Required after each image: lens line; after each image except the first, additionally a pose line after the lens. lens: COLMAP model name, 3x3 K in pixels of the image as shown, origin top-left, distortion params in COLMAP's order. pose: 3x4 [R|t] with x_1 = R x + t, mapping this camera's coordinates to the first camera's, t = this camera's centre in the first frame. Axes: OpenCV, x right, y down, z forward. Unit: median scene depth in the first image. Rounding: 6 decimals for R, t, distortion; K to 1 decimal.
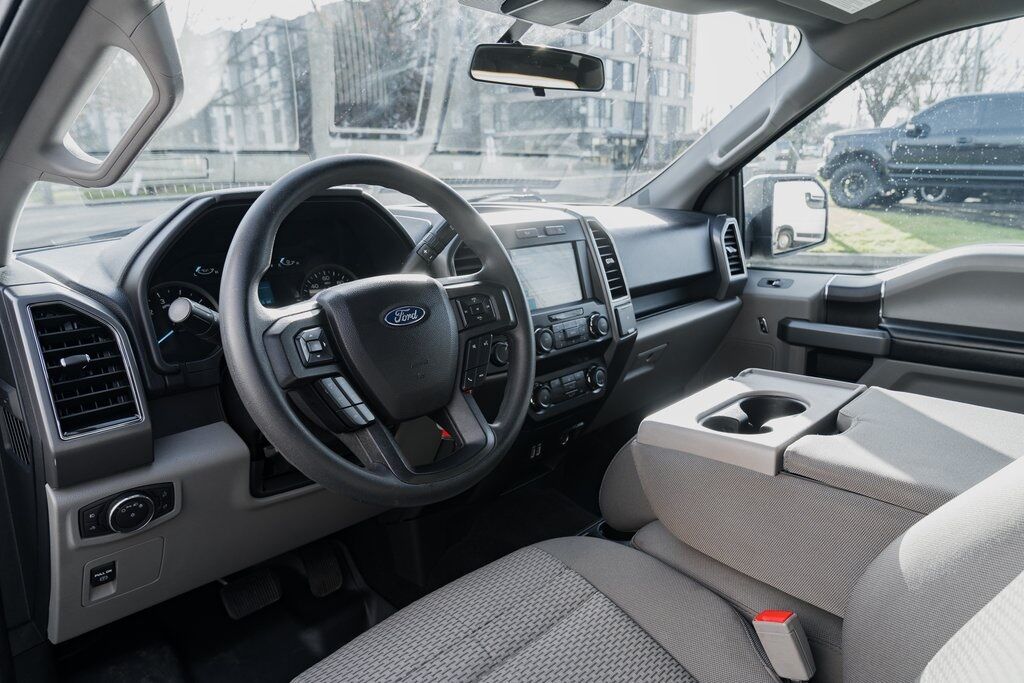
lens RADIAL K [[698.6, 0, 511.0], [0, 698.6, 349.9], [0, 0, 1]] dist [-0.028636, 0.018552]
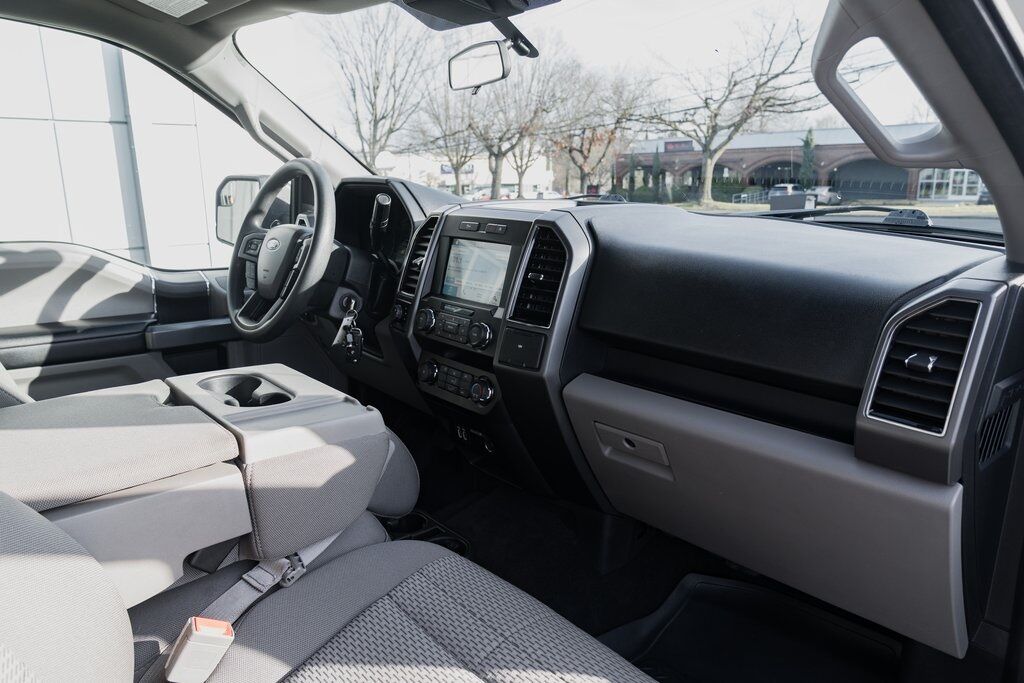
lens RADIAL K [[698.6, 0, 511.0], [0, 698.6, 349.9], [0, 0, 1]] dist [-0.028636, 0.018552]
pose [[-0.105993, 0.251811, -0.961955, 0.715827], [-0.246439, 0.930571, 0.270749, -0.195823], [0.963345, 0.265761, -0.036578, 0.757112]]
